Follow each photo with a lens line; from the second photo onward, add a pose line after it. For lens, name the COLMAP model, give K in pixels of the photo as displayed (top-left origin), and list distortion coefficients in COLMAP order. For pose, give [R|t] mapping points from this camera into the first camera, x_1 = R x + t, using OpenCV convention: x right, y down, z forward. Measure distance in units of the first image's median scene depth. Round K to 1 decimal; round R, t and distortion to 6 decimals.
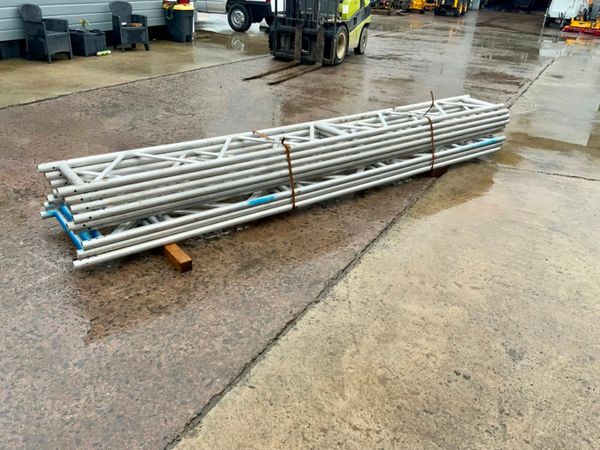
lens RADIAL K [[501.3, 0, 300.0], [0, 501.3, 225.0], [0, 0, 1]] dist [0.039678, -0.001742]
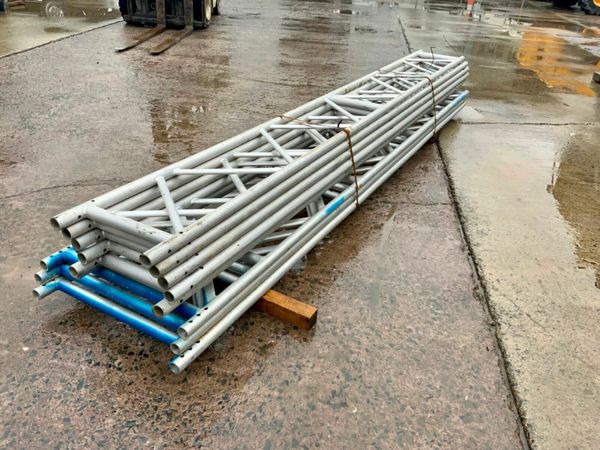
lens RADIAL K [[501.7, 0, 300.0], [0, 501.7, 225.0], [0, 0, 1]] dist [0.041994, -0.077354]
pose [[0.923084, -0.190312, 0.334213, -0.353311], [0.167788, 0.981205, 0.095309, -0.092714], [-0.346069, -0.031901, 0.937666, 0.271510]]
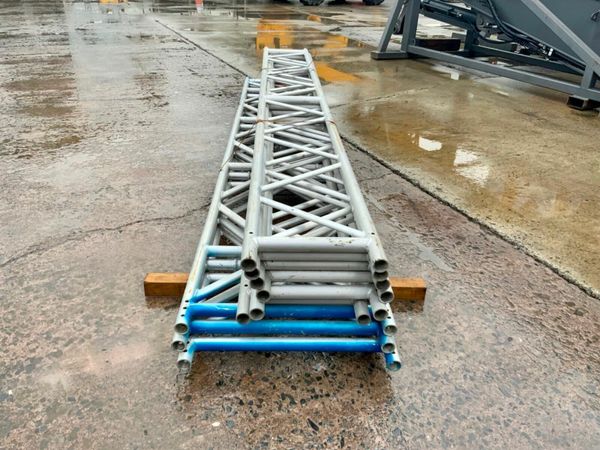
lens RADIAL K [[501.7, 0, 300.0], [0, 501.7, 225.0], [0, 0, 1]] dist [0.041994, -0.077354]
pose [[0.577392, -0.402774, 0.710206, -0.654854], [0.358113, 0.906647, 0.223037, -0.190517], [-0.733740, 0.125554, 0.667729, 0.477325]]
